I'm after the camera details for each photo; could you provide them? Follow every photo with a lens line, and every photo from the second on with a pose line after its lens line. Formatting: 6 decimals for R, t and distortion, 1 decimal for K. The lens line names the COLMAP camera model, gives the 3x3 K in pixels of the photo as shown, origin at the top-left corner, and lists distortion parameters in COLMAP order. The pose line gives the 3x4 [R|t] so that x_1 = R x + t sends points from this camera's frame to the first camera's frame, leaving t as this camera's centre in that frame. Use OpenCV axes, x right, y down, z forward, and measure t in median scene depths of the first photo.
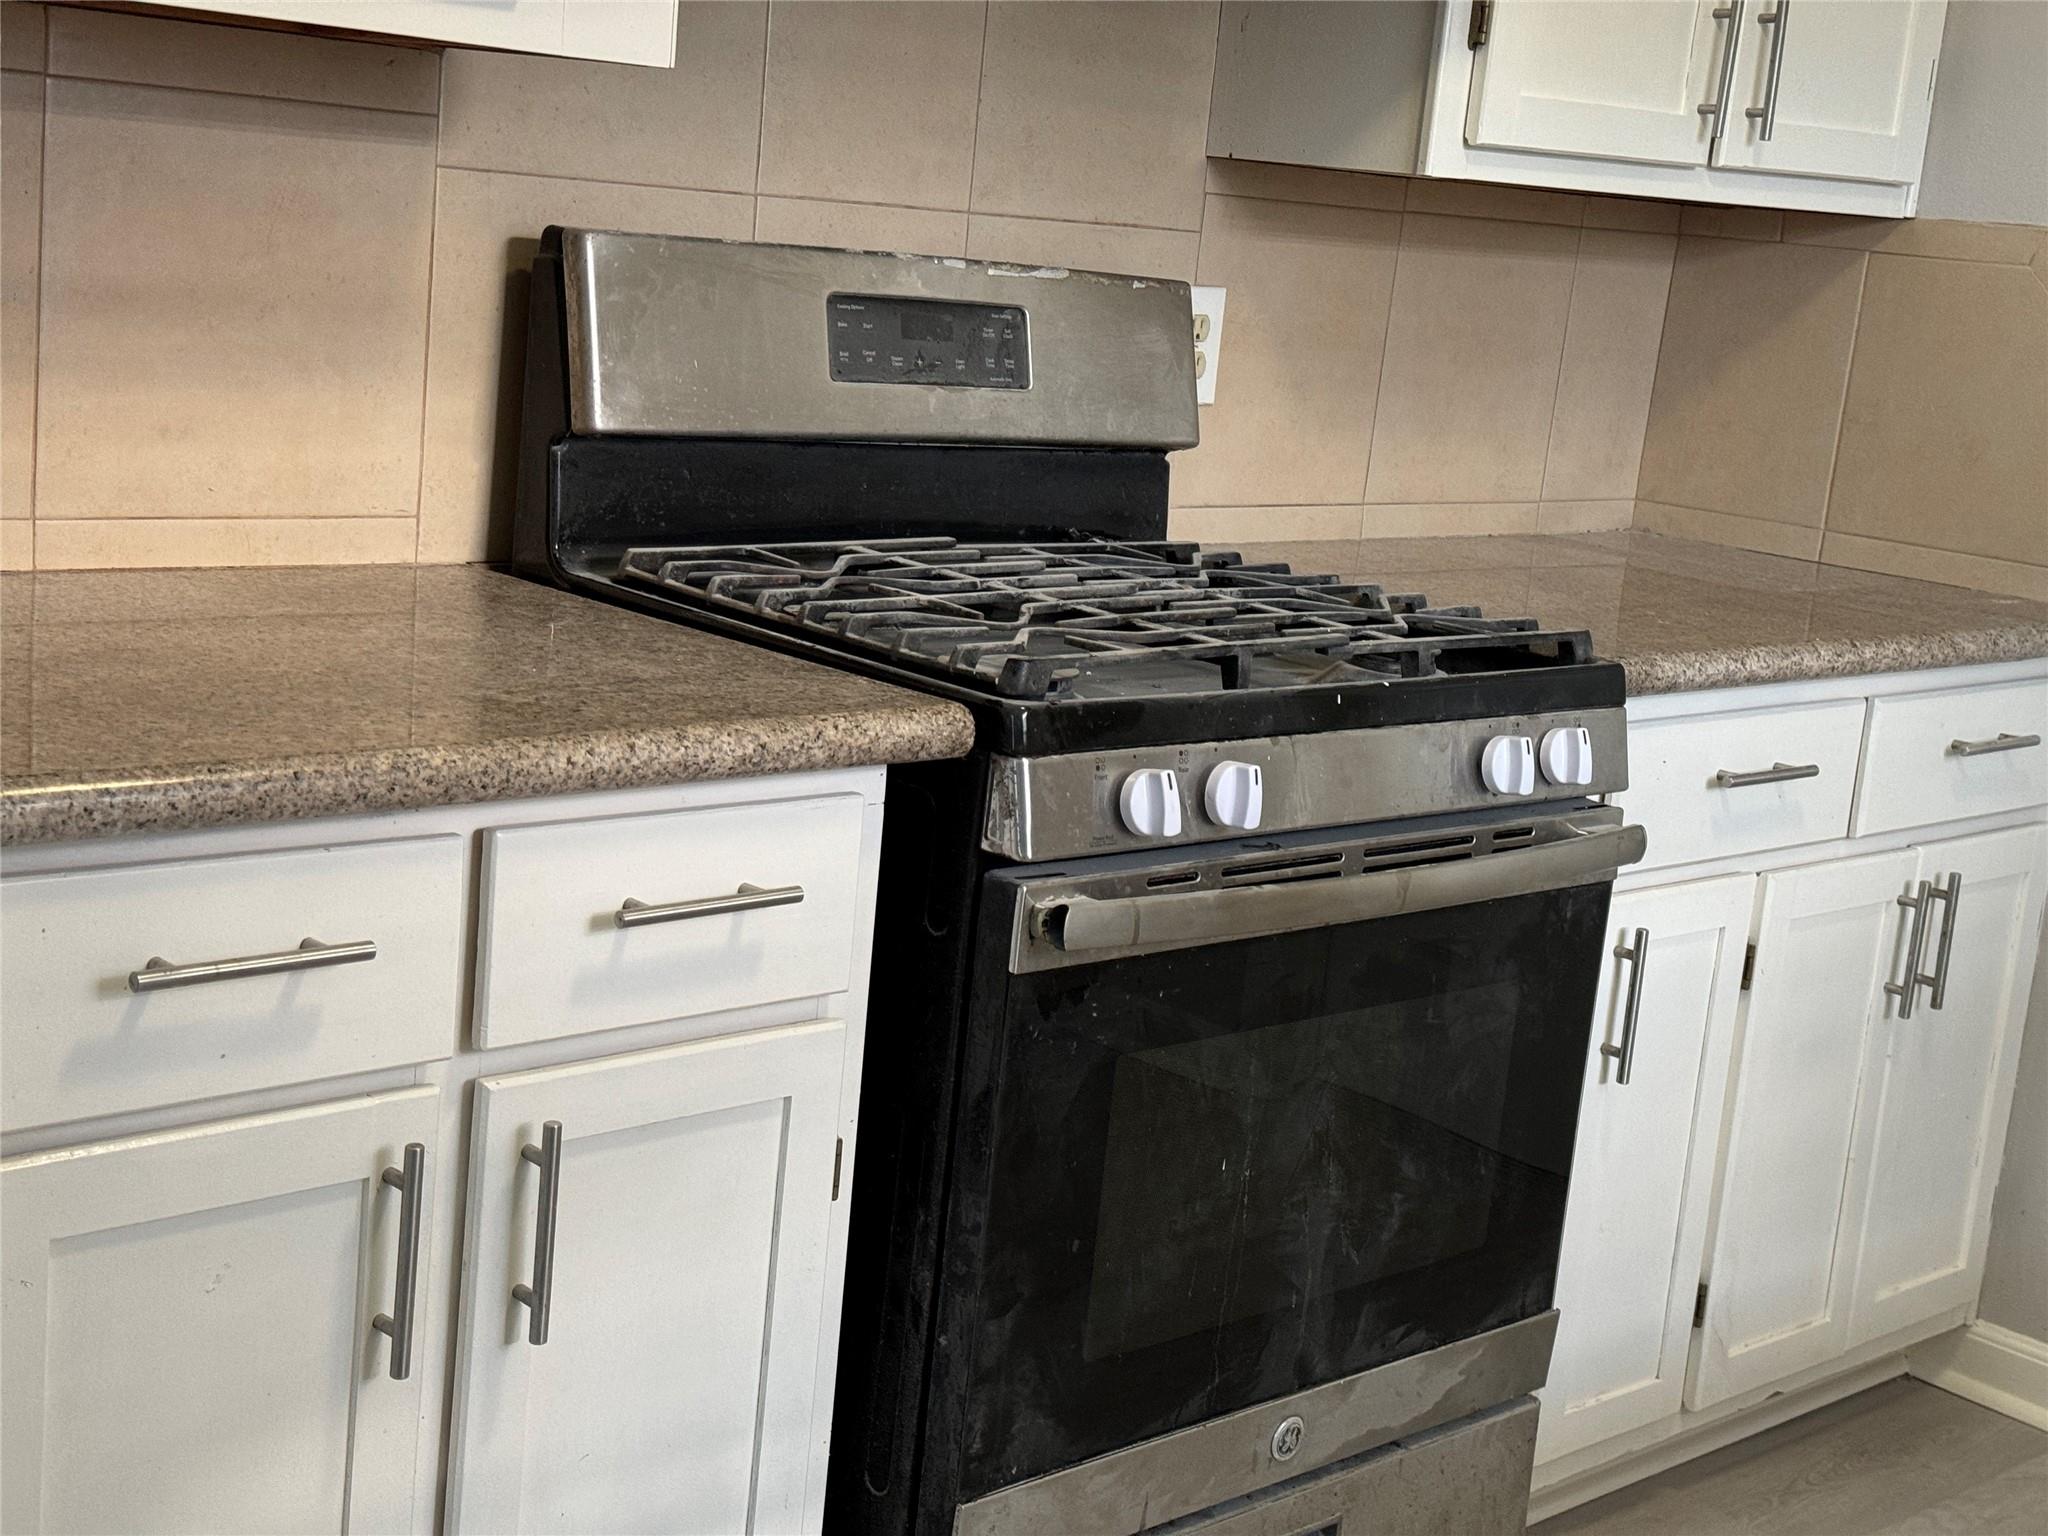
lens RADIAL K [[2981.6, 0, 1024.0], [0, 2981.6, 768.0], [0, 0, 1]] dist [0.089884, 0.073899]
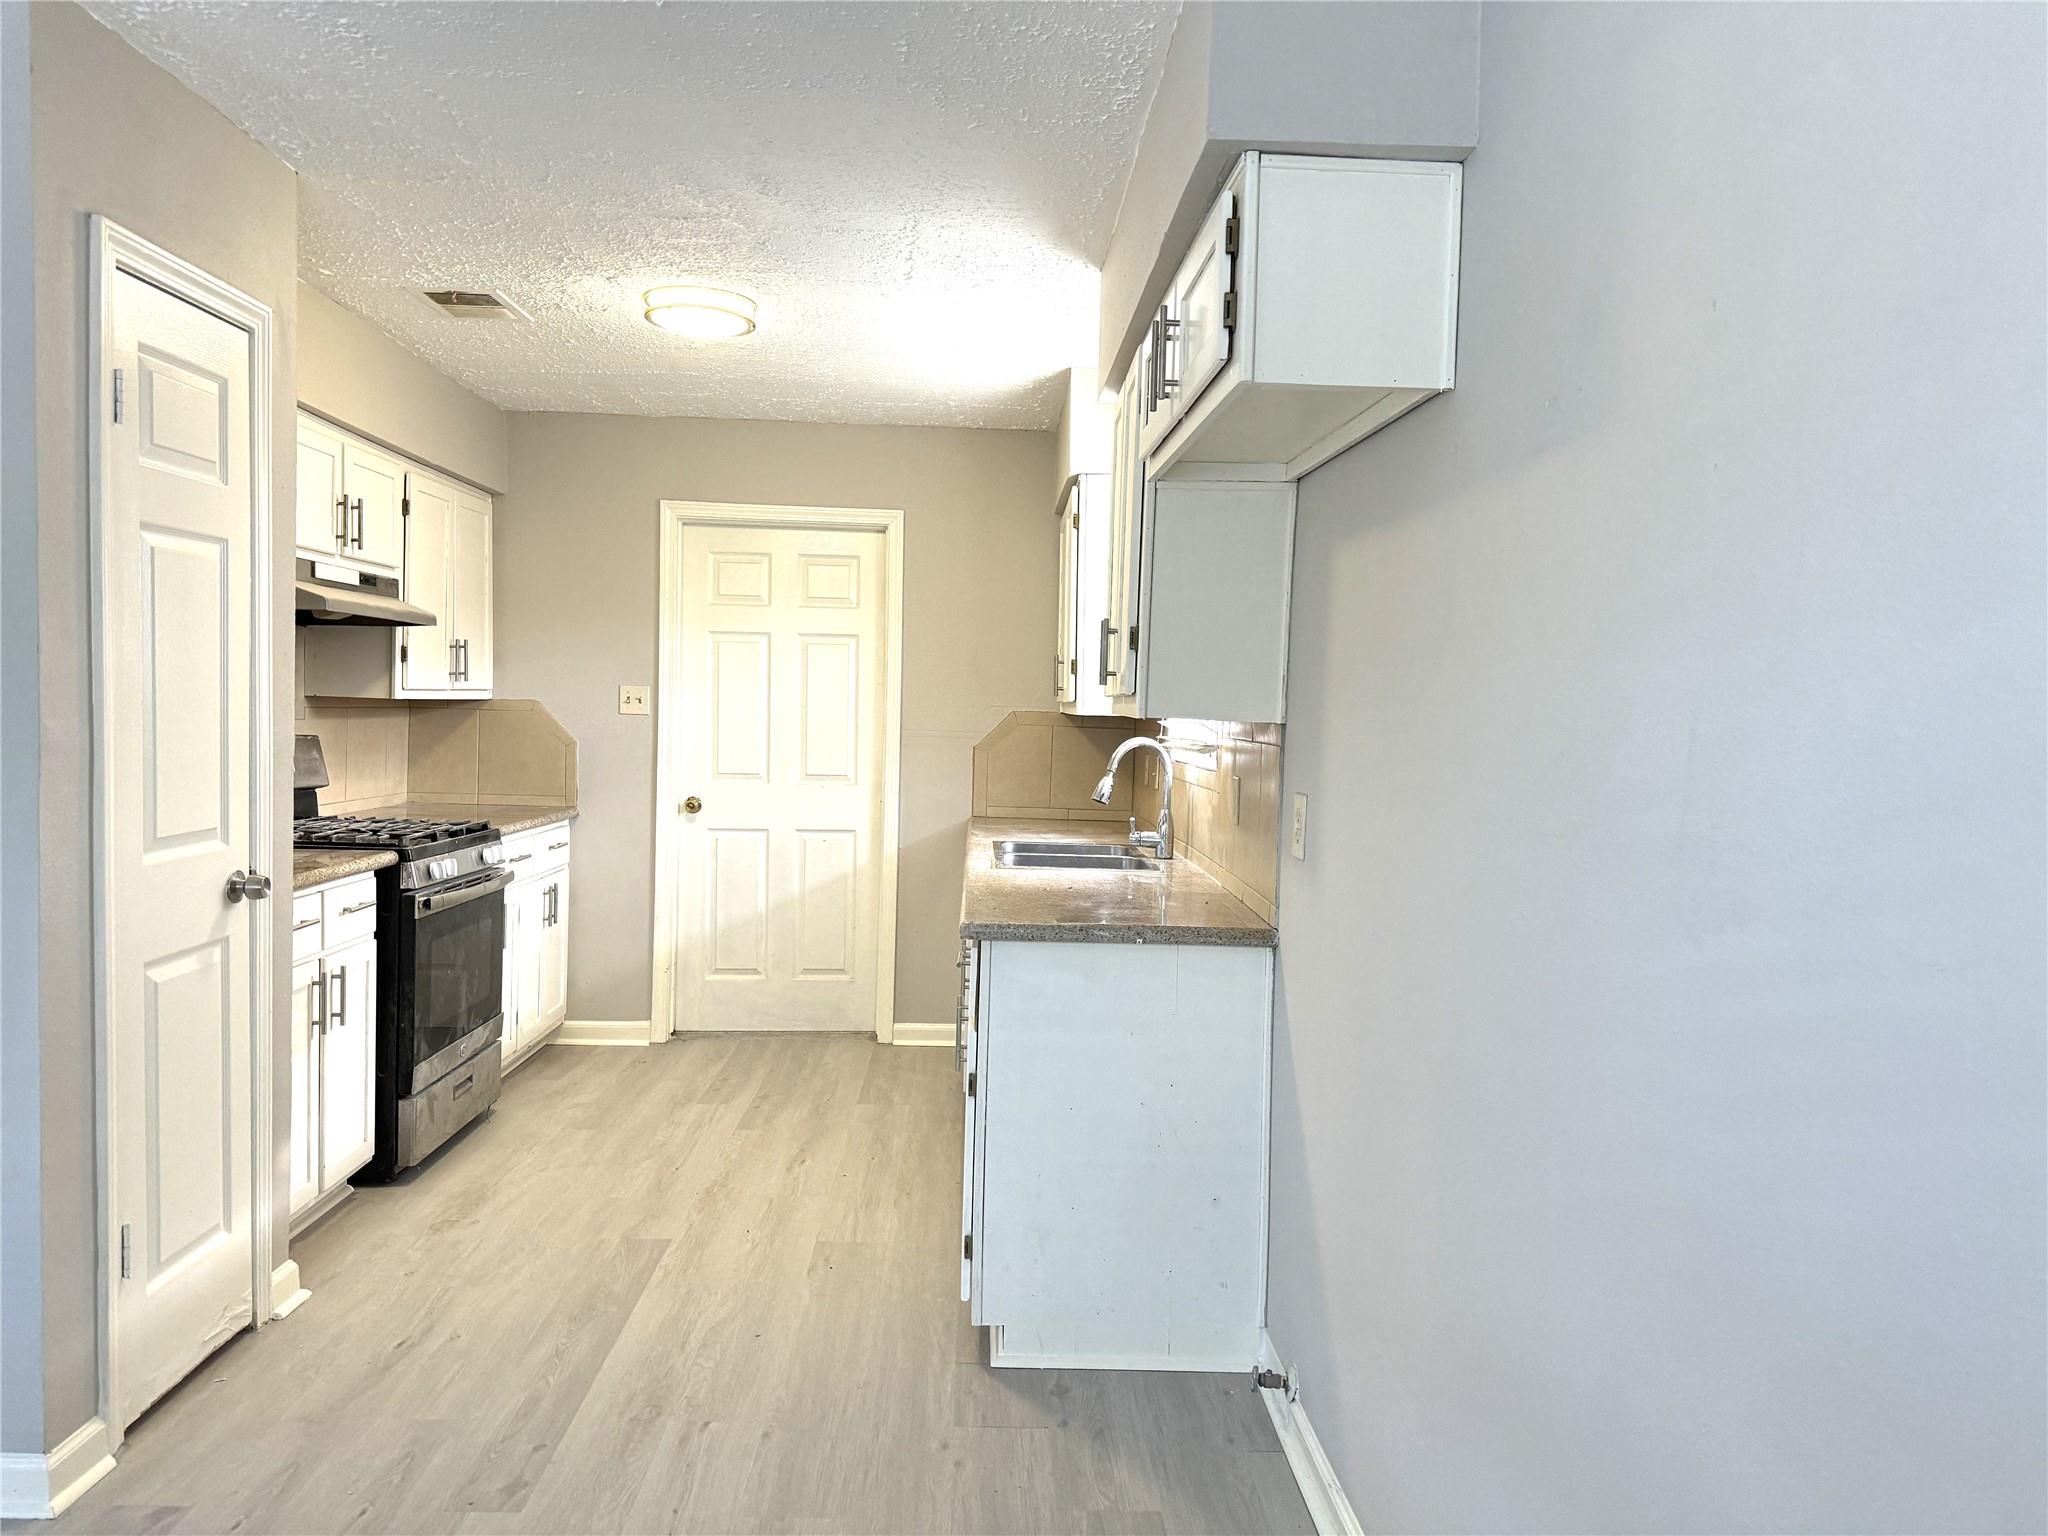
lens RADIAL K [[1393.8, 0, 1028.2], [0, 1393.8, 775.7], [0, 0, 1]] dist [0.074197, -0.090852]
pose [[0.672231, -0.108136, 0.732402, -0.603807], [0.179242, 0.983616, -0.019289, 0.049882], [-0.718316, 0.144243, 0.680600, -0.627574]]
